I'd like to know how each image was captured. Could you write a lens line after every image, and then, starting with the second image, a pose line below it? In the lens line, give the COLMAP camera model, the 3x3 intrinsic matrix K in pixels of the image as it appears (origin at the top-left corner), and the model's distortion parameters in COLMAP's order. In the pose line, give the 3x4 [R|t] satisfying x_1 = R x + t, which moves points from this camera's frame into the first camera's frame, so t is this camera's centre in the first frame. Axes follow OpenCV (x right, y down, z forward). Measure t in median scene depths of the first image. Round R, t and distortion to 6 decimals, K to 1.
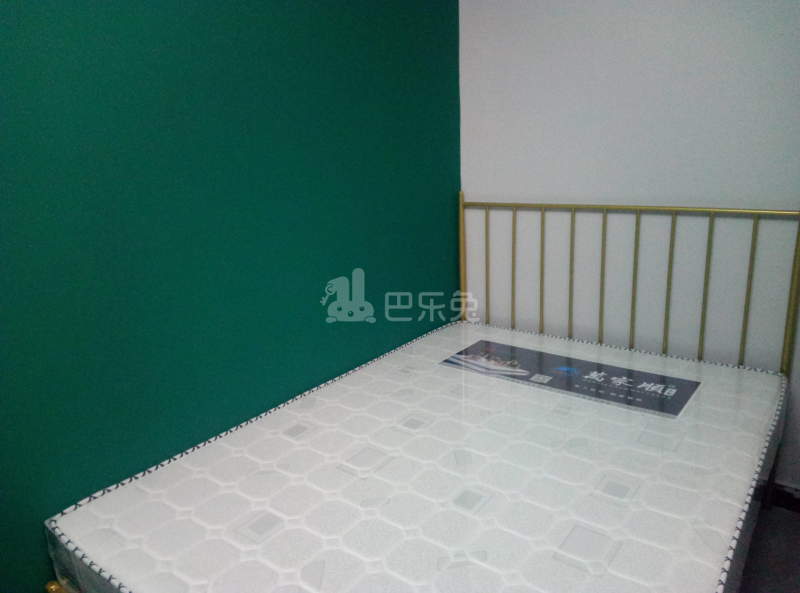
lens RADIAL K [[588.2, 0, 400.0], [0, 588.2, 296.5], [0, 0, 1]] dist [0.002990, -0.000468]
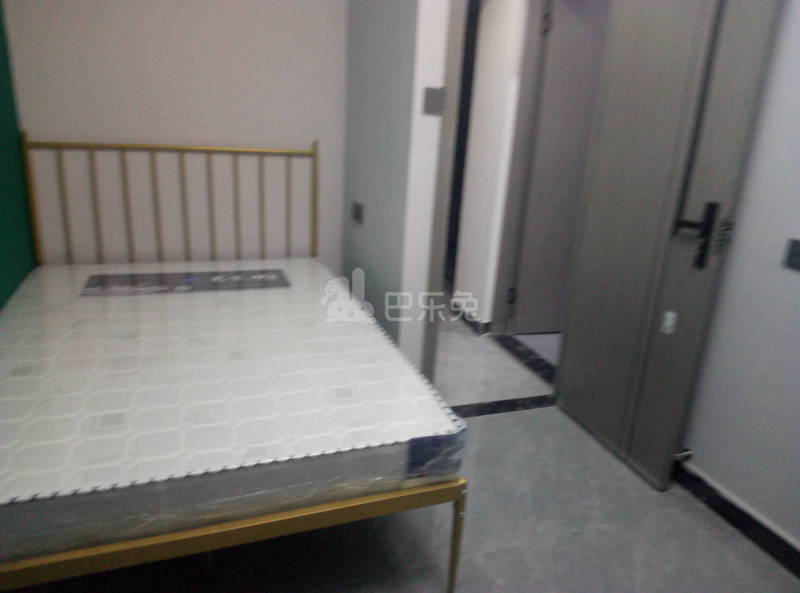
lens RADIAL K [[588.2, 0, 400.0], [0, 588.2, 296.5], [0, 0, 1]] dist [0.002990, -0.000468]
pose [[0.544015, -0.208755, 0.812692, -0.491219], [0.114697, 0.977966, 0.174431, -0.009625], [-0.831199, -0.001680, 0.555972, -0.083950]]
